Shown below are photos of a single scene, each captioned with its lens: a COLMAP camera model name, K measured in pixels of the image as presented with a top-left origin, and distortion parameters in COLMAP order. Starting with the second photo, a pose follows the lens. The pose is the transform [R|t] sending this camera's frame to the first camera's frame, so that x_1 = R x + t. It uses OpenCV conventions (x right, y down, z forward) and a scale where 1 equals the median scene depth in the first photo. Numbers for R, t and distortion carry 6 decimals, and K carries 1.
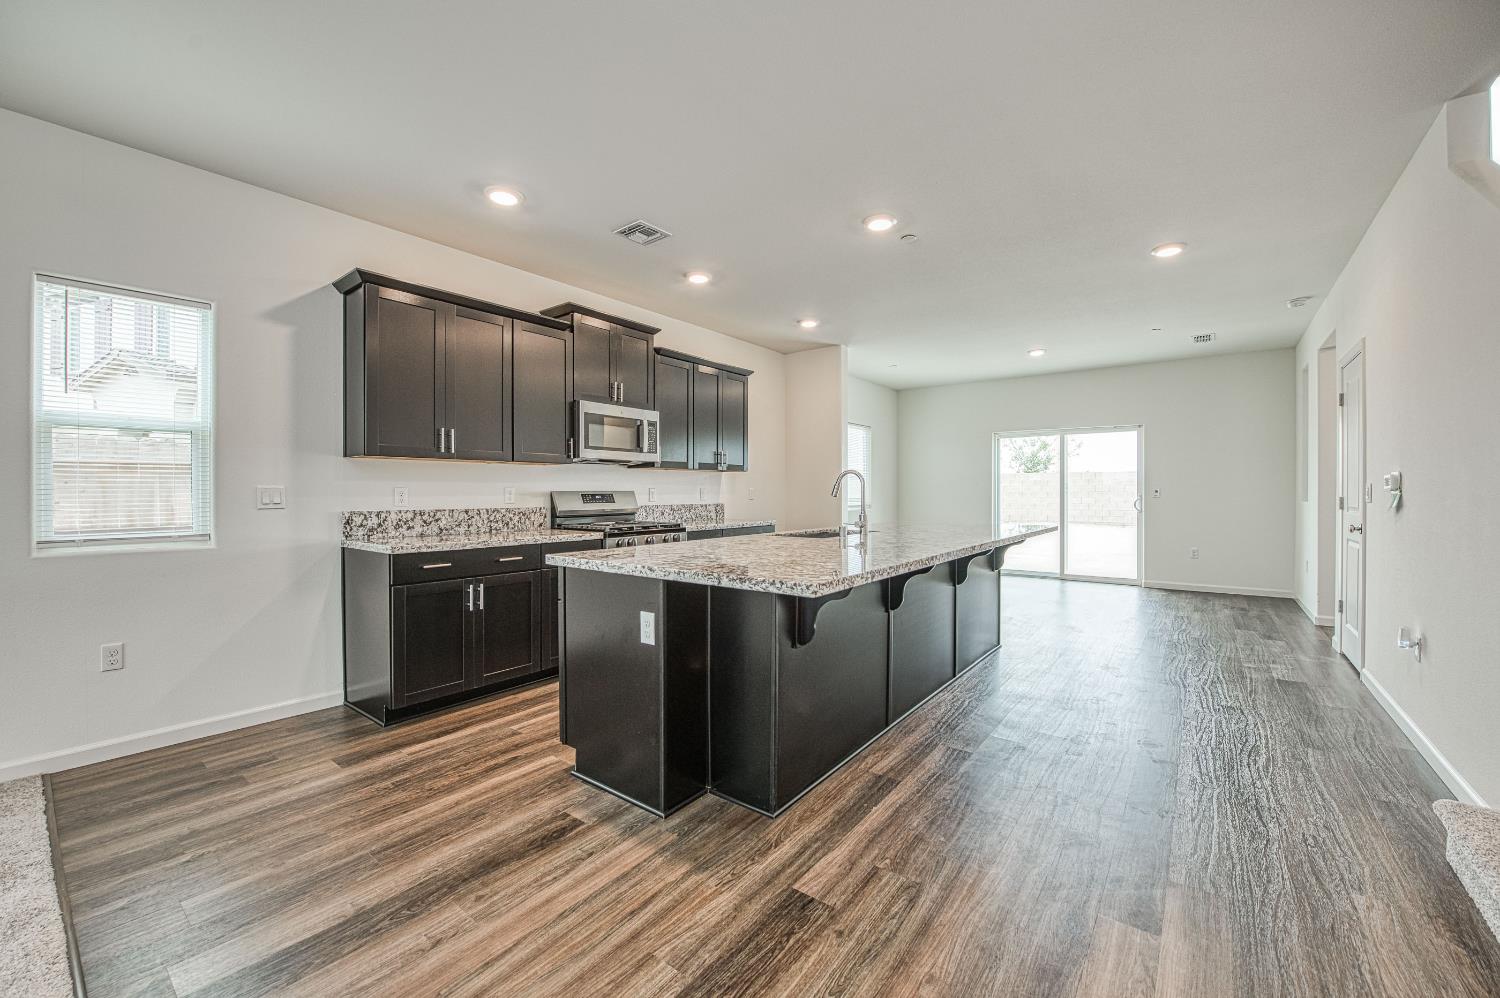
lens RADIAL K [[610.5, 0, 753.6], [0, 610.5, 488.1], [0, 0, 1]] dist [-0.013530, -0.000164]
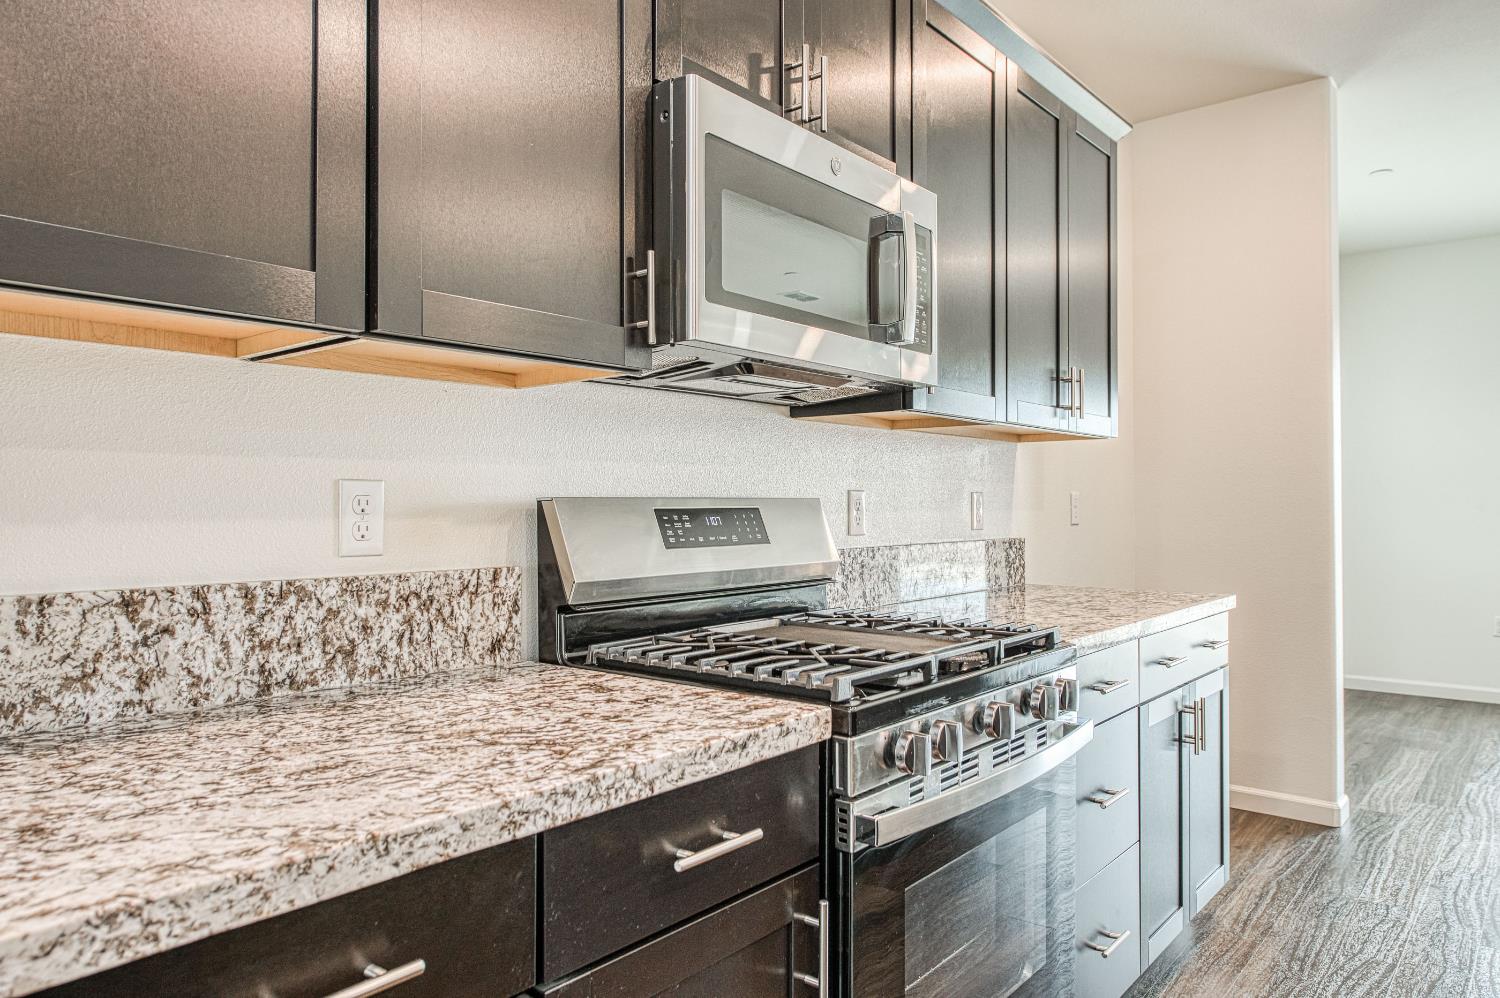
lens RADIAL K [[1005.7, 0, 750.0], [0, 1005.7, 499.0], [0, 0, 1]] dist [0.003873, -0.000106]
pose [[0.999725, 0.001966, -0.023371, -0.251183], [-0.001907, 0.999995, 0.002514, 0.004412], [0.023376, -0.002469, 0.999724, 0.639199]]
